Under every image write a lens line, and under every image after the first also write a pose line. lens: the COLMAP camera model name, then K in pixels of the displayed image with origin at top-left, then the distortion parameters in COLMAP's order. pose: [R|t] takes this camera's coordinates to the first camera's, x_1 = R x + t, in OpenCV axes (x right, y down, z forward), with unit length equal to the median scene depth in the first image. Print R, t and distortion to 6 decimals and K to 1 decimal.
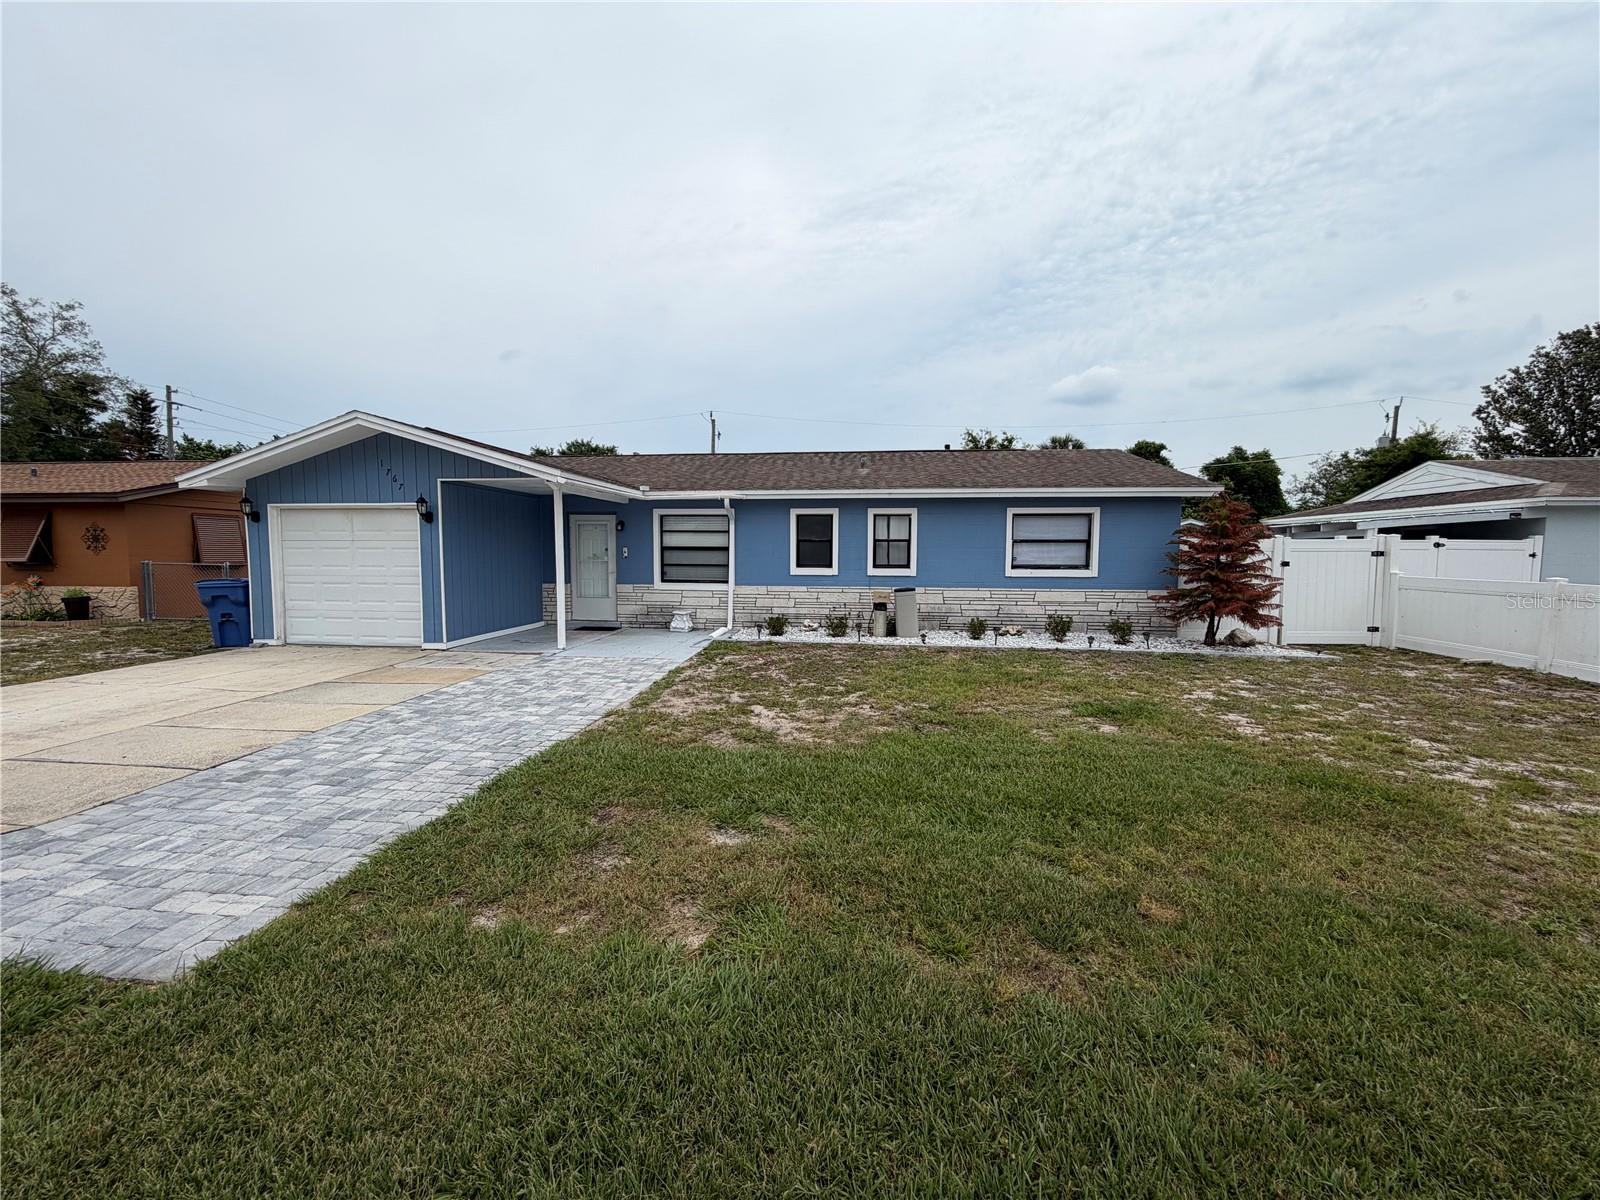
lens RADIAL K [[658.0, 0, 800.5], [0, 658.0, 602.7], [0, 0, 1]] dist [-0.001718, 0.000104]
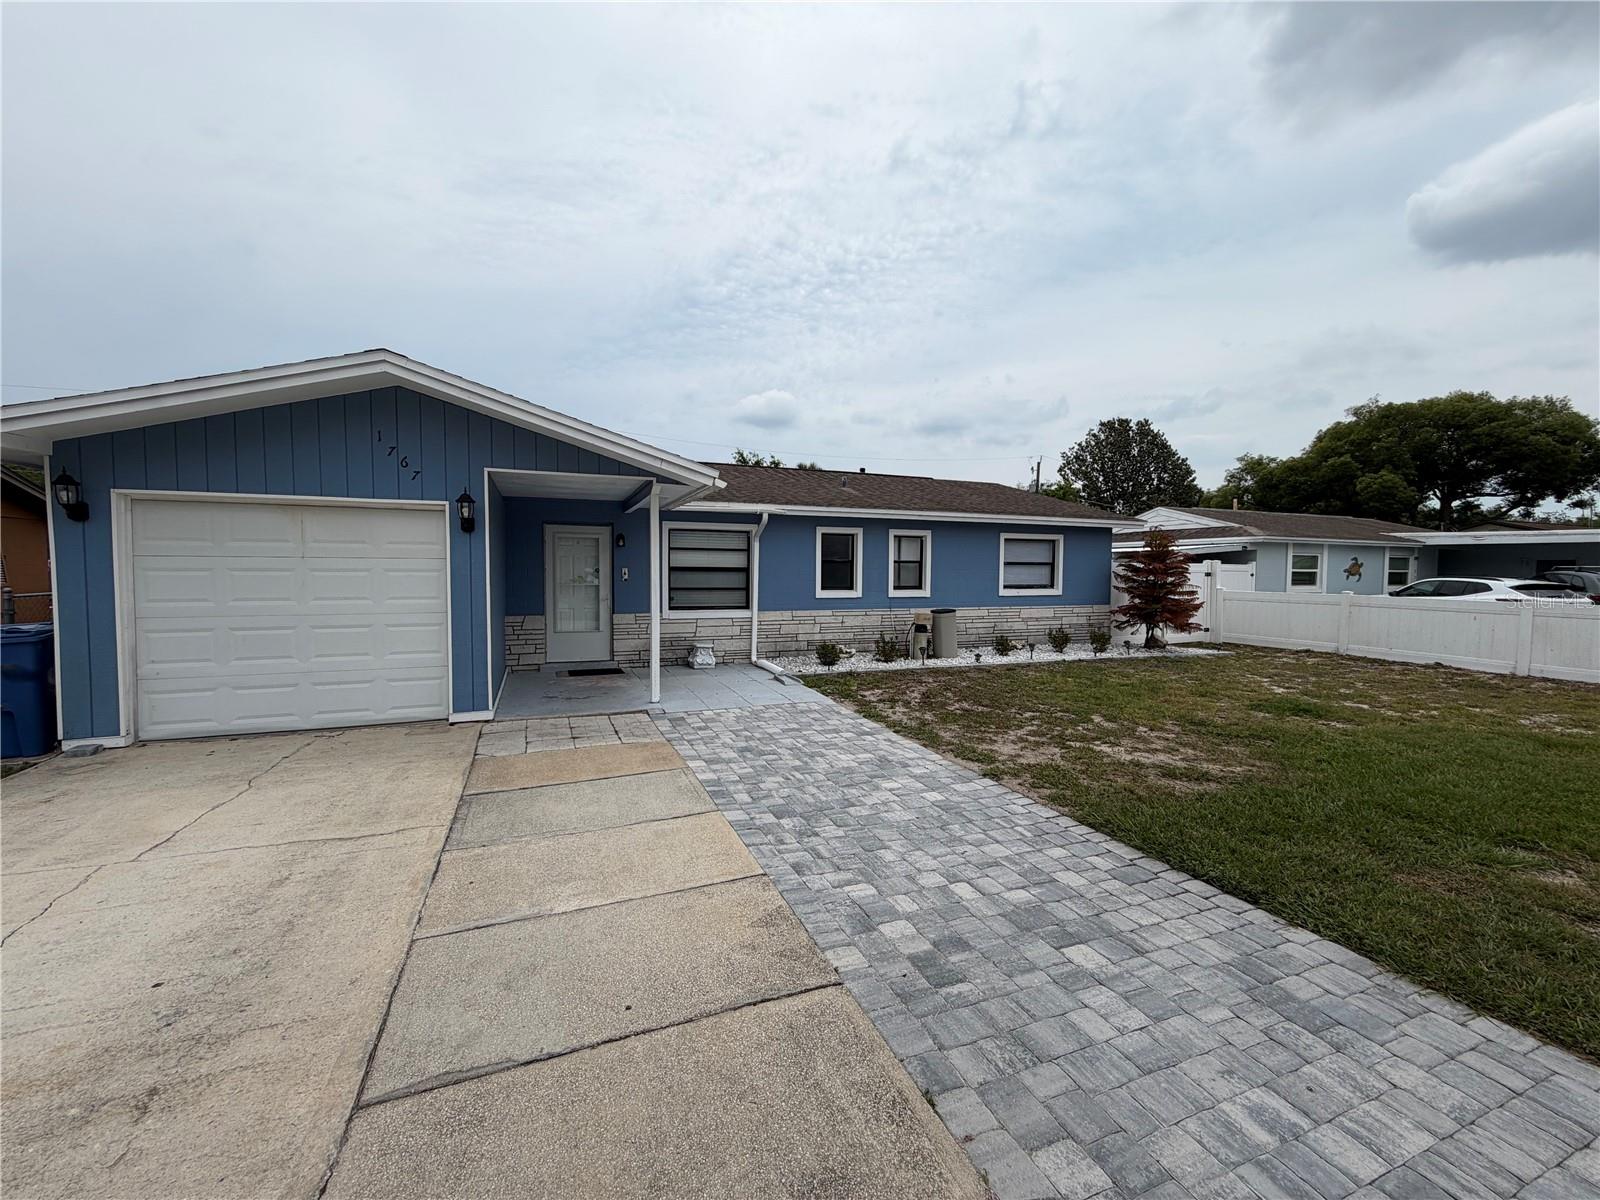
lens RADIAL K [[628.0, 0, 826.9], [0, 628.0, 670.3], [0, 0, 1]] dist [-0.000035, -0.000027]
pose [[0.875896, -0.075471, 0.476560, -0.439363], [0.033825, 0.994866, 0.095384, -0.025658], [-0.481312, -0.067427, 0.873952, 0.207495]]
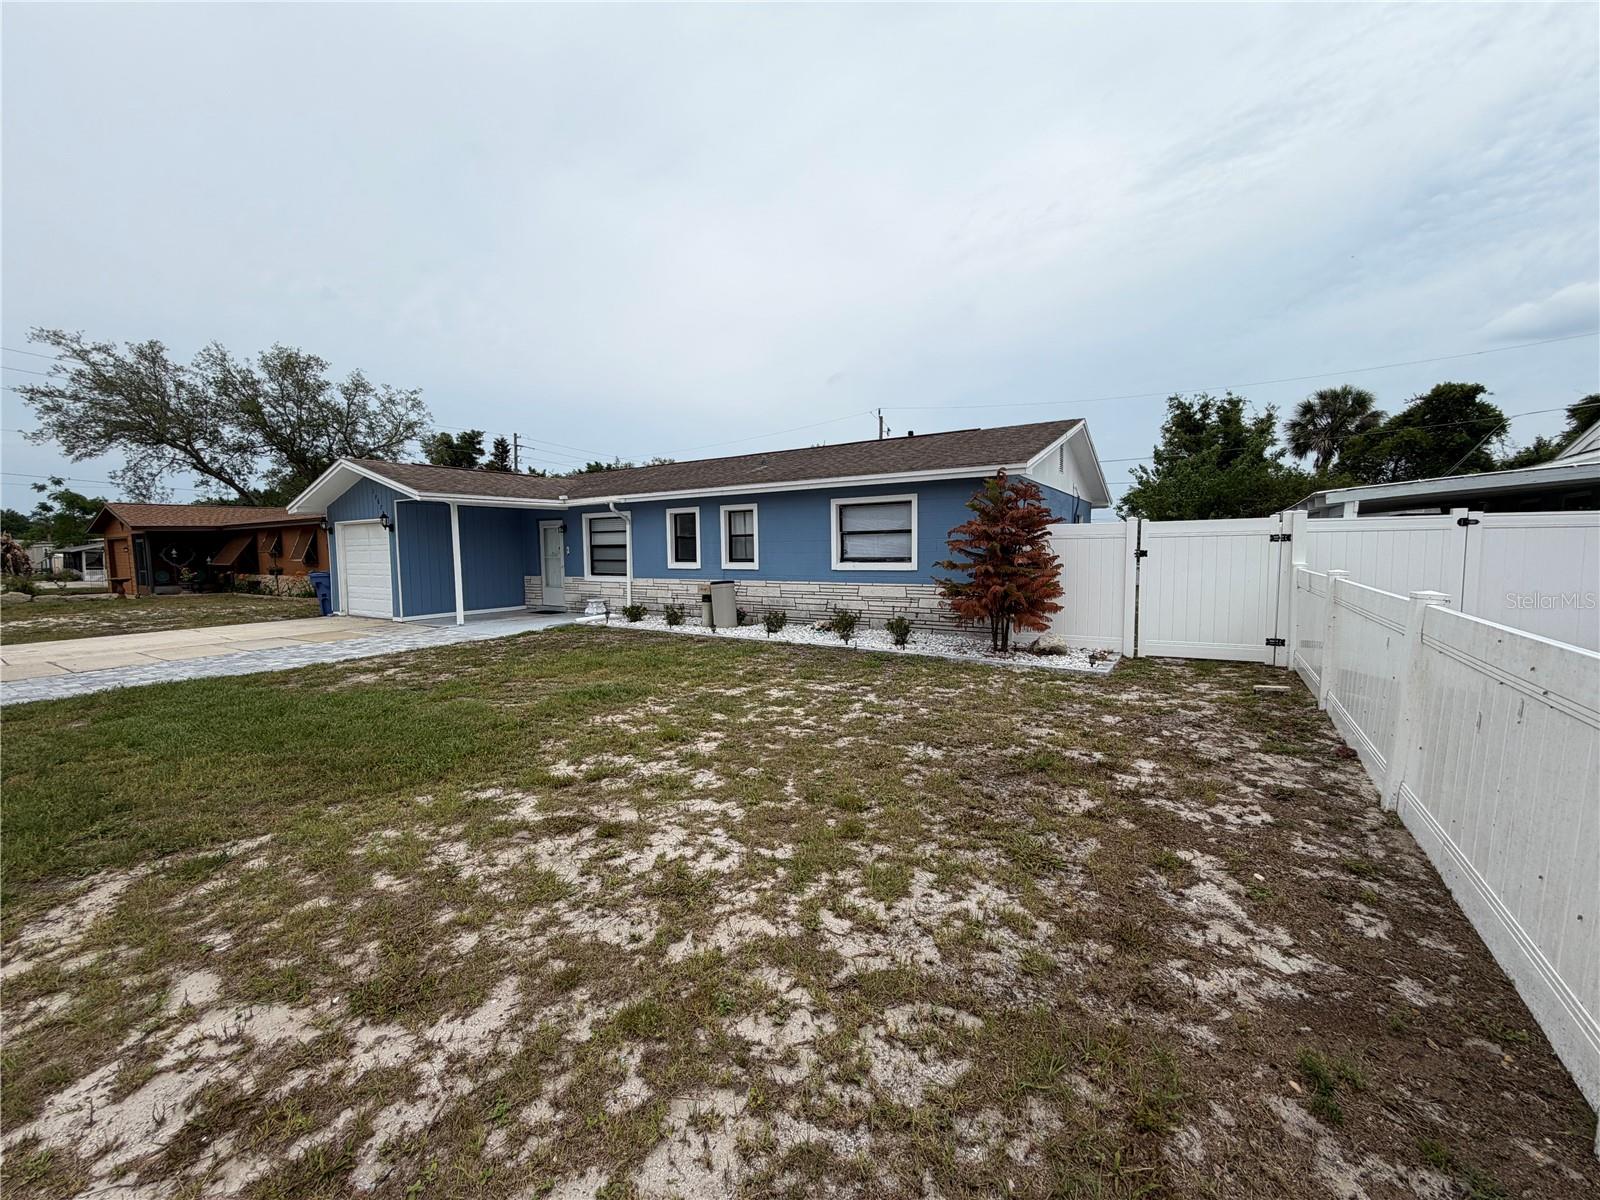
lens RADIAL K [[657.9, 0, 804.7], [0, 657.9, 560.9], [0, 0, 1]] dist [0.000617, 0.000014]
pose [[0.896760, -0.007245, -0.442457, 0.684923], [-0.016273, 0.998650, -0.049334, -0.004677], [0.442217, 0.051441, 0.895432, 0.114115]]
